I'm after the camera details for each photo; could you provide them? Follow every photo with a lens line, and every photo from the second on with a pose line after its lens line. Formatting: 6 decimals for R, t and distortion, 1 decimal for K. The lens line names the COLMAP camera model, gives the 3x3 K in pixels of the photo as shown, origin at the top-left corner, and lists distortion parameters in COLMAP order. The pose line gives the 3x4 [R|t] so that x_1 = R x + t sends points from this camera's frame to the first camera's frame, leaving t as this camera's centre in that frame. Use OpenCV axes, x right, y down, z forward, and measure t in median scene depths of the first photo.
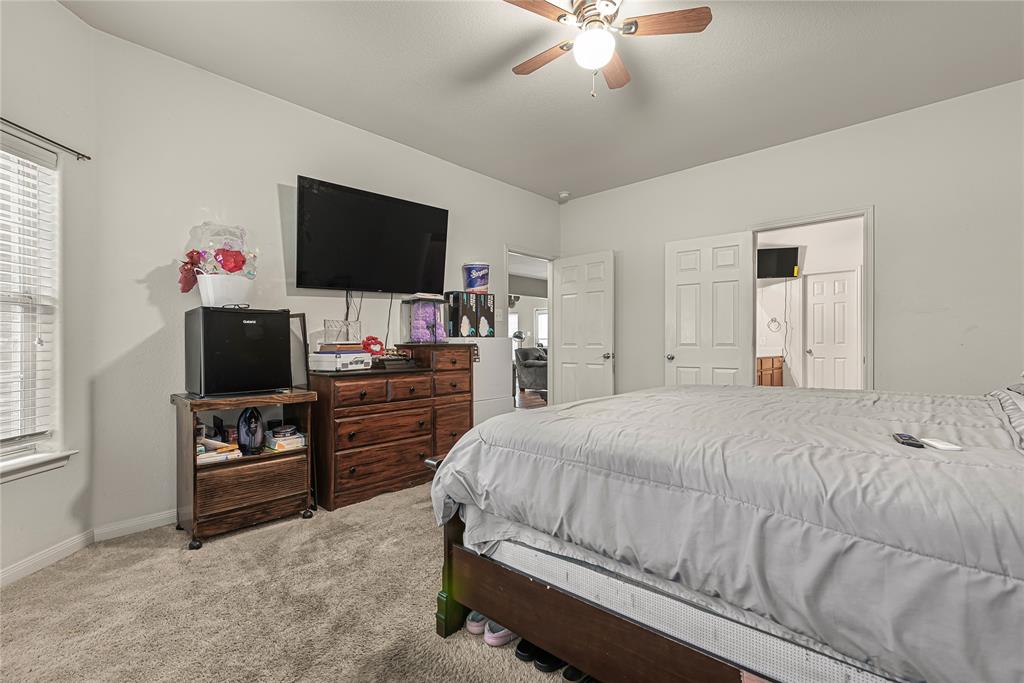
lens RADIAL K [[466.5, 0, 512.0], [0, 466.5, 341.5], [0, 0, 1]] dist [0.002420, 0.000258]
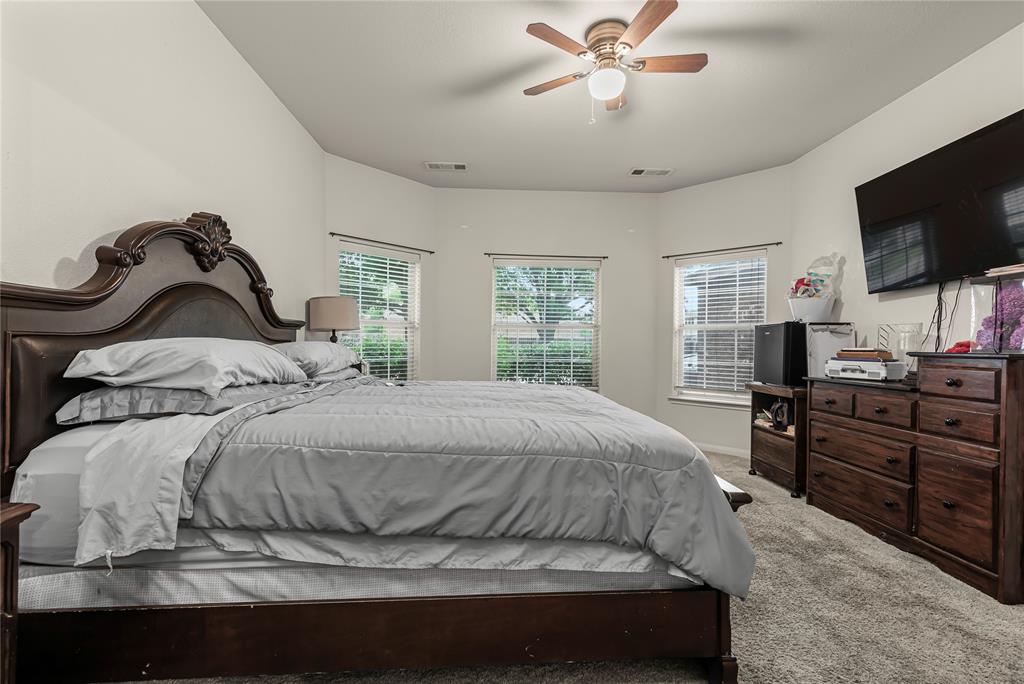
lens RADIAL K [[460.5, 0, 495.8], [0, 460.5, 343.0], [0, 0, 1]] dist [0.060548, 0.000064]
pose [[-0.722068, -0.006526, -0.691792, 0.850598], [-0.013079, 0.999906, 0.004219, -0.004396], [0.691699, 0.012094, -0.722085, 1.220293]]
